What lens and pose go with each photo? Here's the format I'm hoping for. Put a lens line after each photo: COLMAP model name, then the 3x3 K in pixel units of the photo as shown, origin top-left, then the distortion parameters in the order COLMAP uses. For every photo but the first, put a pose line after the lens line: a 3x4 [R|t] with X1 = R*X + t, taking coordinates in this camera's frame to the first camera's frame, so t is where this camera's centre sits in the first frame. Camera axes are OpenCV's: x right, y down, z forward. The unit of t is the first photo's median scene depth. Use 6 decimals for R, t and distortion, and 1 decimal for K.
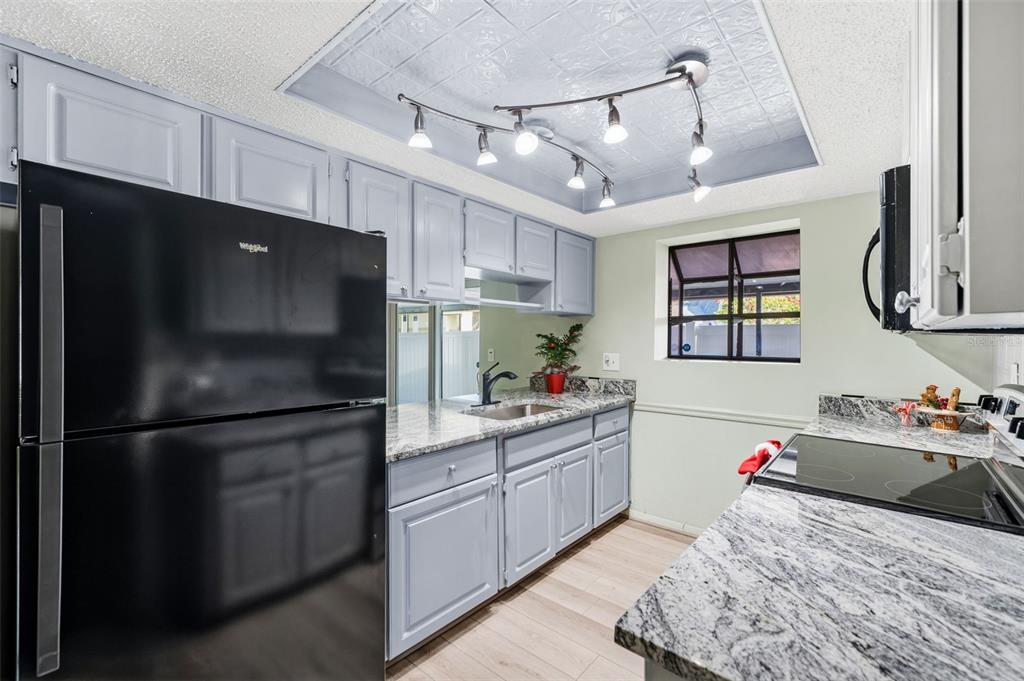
lens RADIAL K [[440.3, 0, 506.6], [0, 440.3, 342.2], [0, 0, 1]] dist [-0.000371, 0.000001]
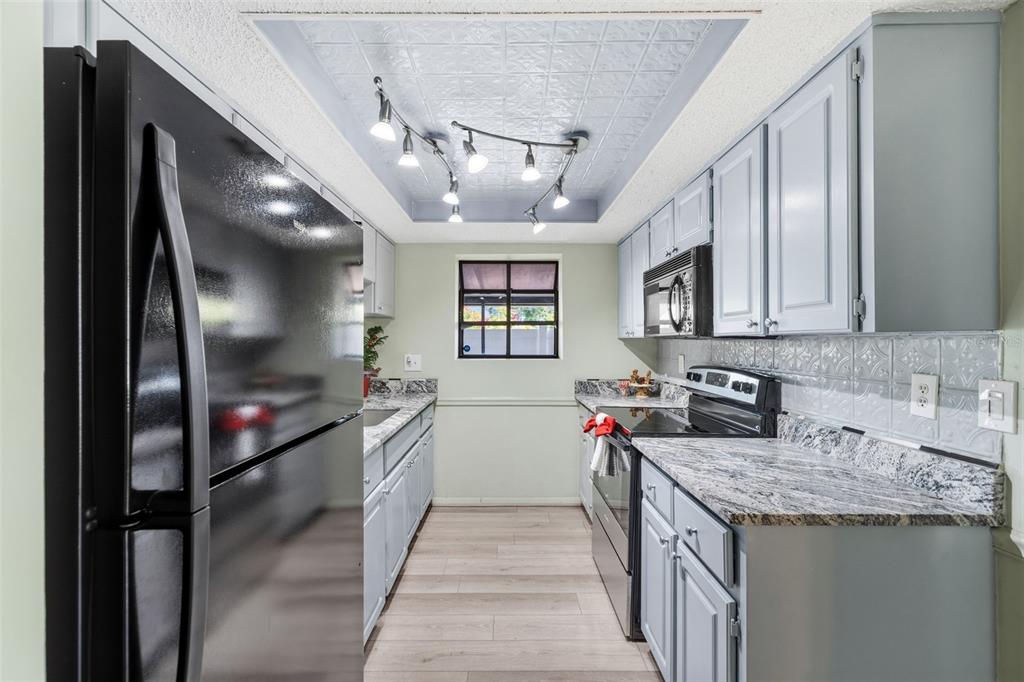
lens RADIAL K [[437.6, 0, 505.9], [0, 437.6, 340.3], [0, 0, 1]] dist [-0.002099, -0.000144]
pose [[0.756275, 0.000148, 0.654253, -0.336060], [0.005763, 0.999960, -0.006887, -0.000852], [-0.654228, 0.008978, 0.756244, 0.069845]]
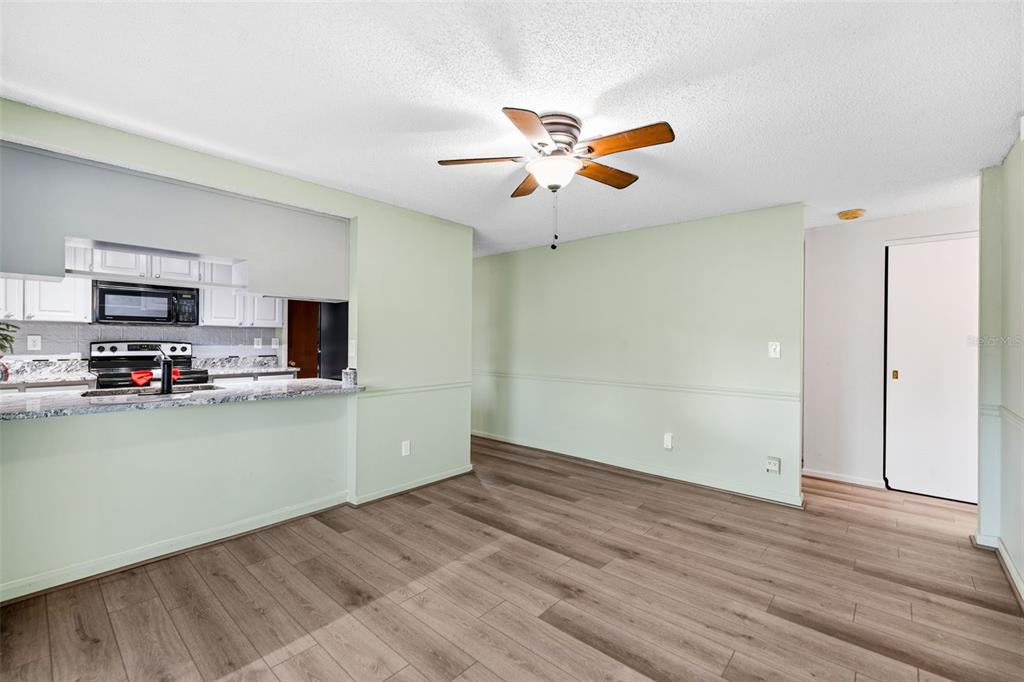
lens RADIAL K [[437.6, 0, 505.9], [0, 437.6, 340.3], [0, 0, 1]] dist [-0.002099, -0.000144]
pose [[-0.999850, -0.014345, 0.009723, -0.754431], [-0.014278, 0.999874, 0.006960, 0.016250], [-0.009821, 0.006820, -0.999929, 1.910097]]
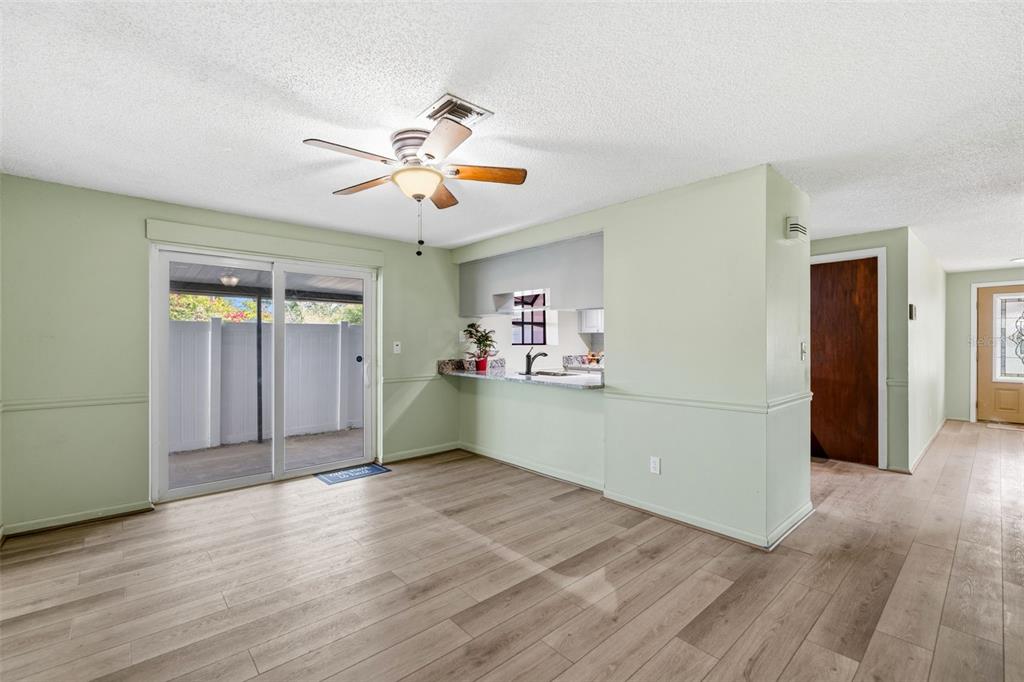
lens RADIAL K [[440.3, 0, 506.6], [0, 440.3, 342.7], [0, 0, 1]] dist [-0.000371, 0.000001]
pose [[0.119695, -0.007481, 0.992783, -1.603731], [0.006453, 0.999956, 0.006757, 0.018488], [-0.992790, 0.005598, 0.119738, 0.902218]]
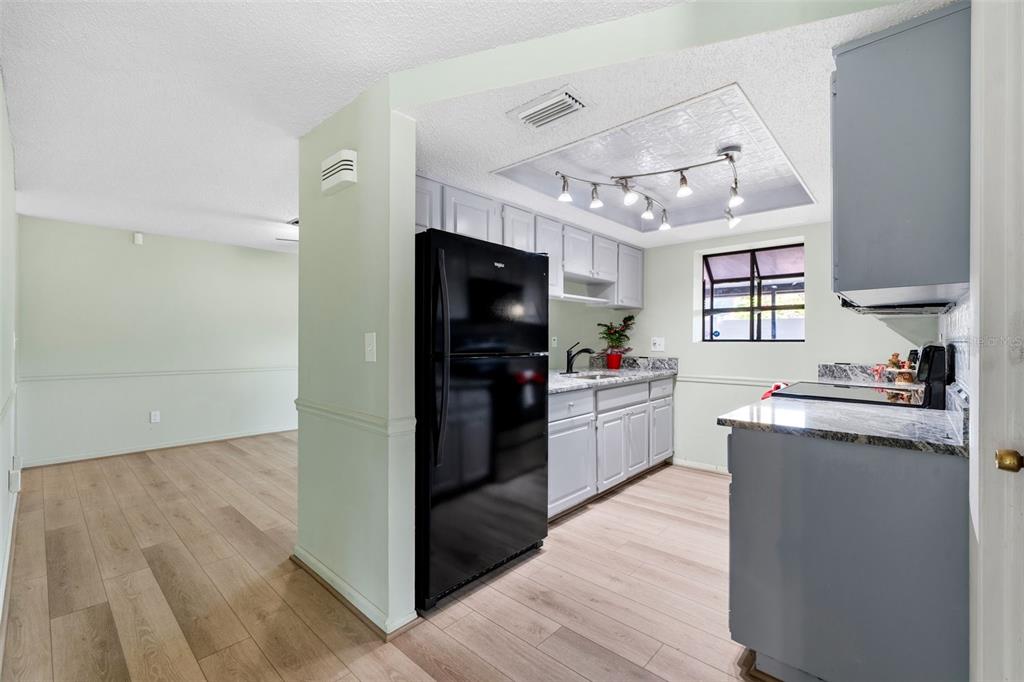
lens RADIAL K [[437.6, 0, 505.9], [0, 437.6, 340.3], [0, 0, 1]] dist [-0.002099, -0.000144]
pose [[0.999600, -0.000675, -0.028269, -0.204732], [0.000488, 0.999978, -0.006630, 0.048804], [0.028272, 0.006614, 0.999578, -0.353001]]
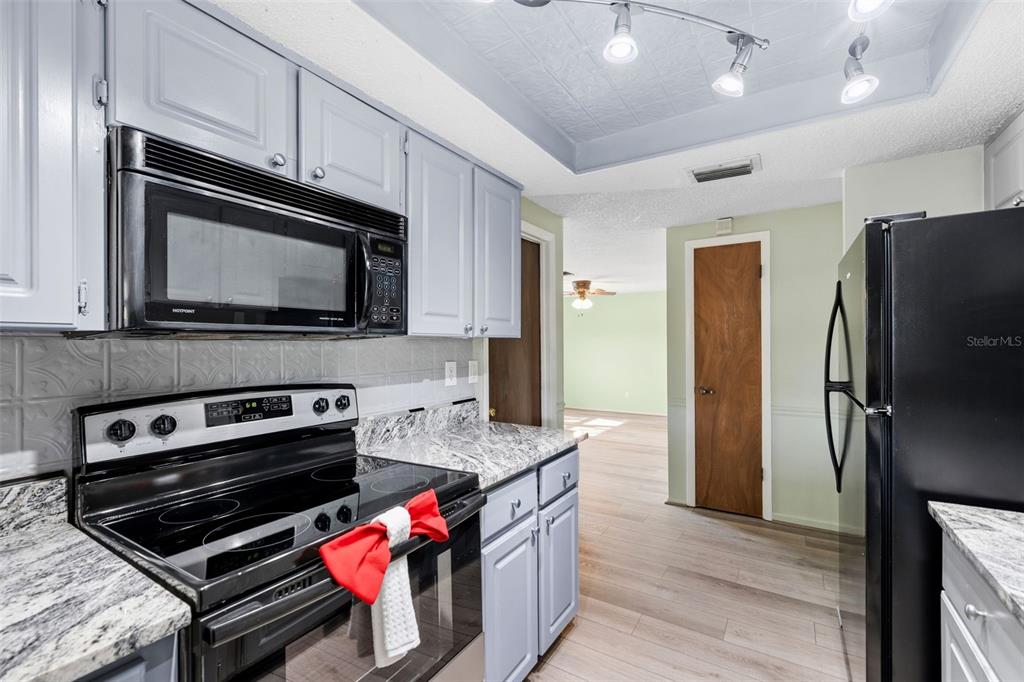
lens RADIAL K [[453.4, 0, 512.0], [0, 453.4, 341.0], [0, 0, 1]] dist [-0.000727, 0.000096]
pose [[-0.986698, -0.000706, -0.162563, 0.302033], [-0.000906, 0.999999, 0.001153, -0.004482], [0.162562, 0.001285, -0.986697, 0.946290]]
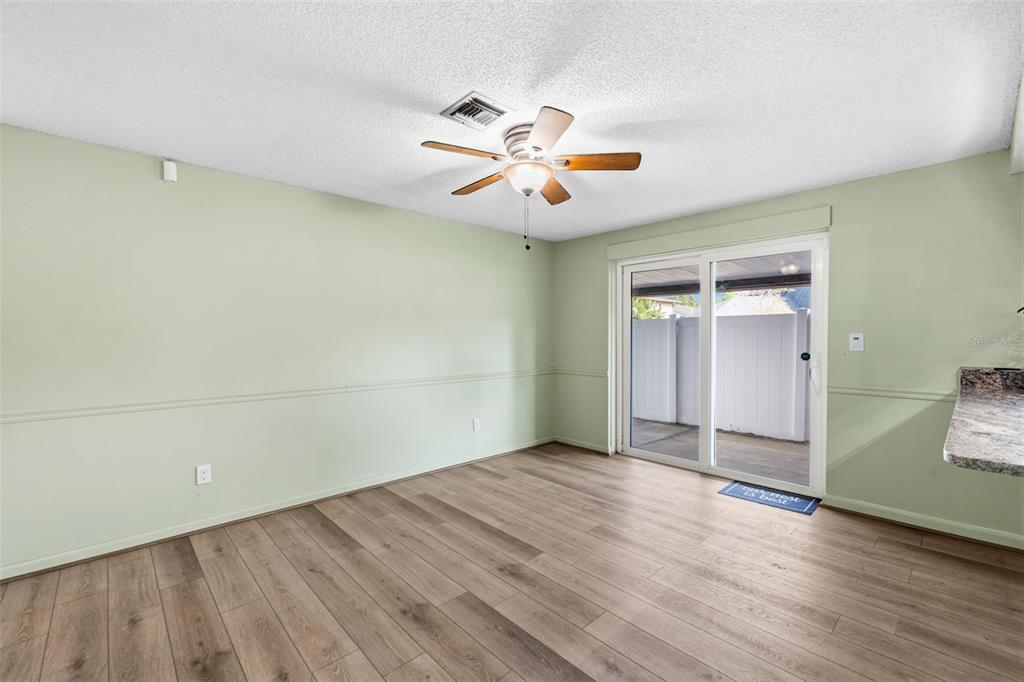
lens RADIAL K [[433.3, 0, 506.5], [0, 433.3, 340.3], [0, 0, 1]] dist [0.000699, 0.000271]
pose [[0.994610, -0.009917, -0.103214, -0.785367], [0.010321, 0.999941, 0.003382, 0.026593], [0.103174, -0.004429, 0.994653, 0.351807]]
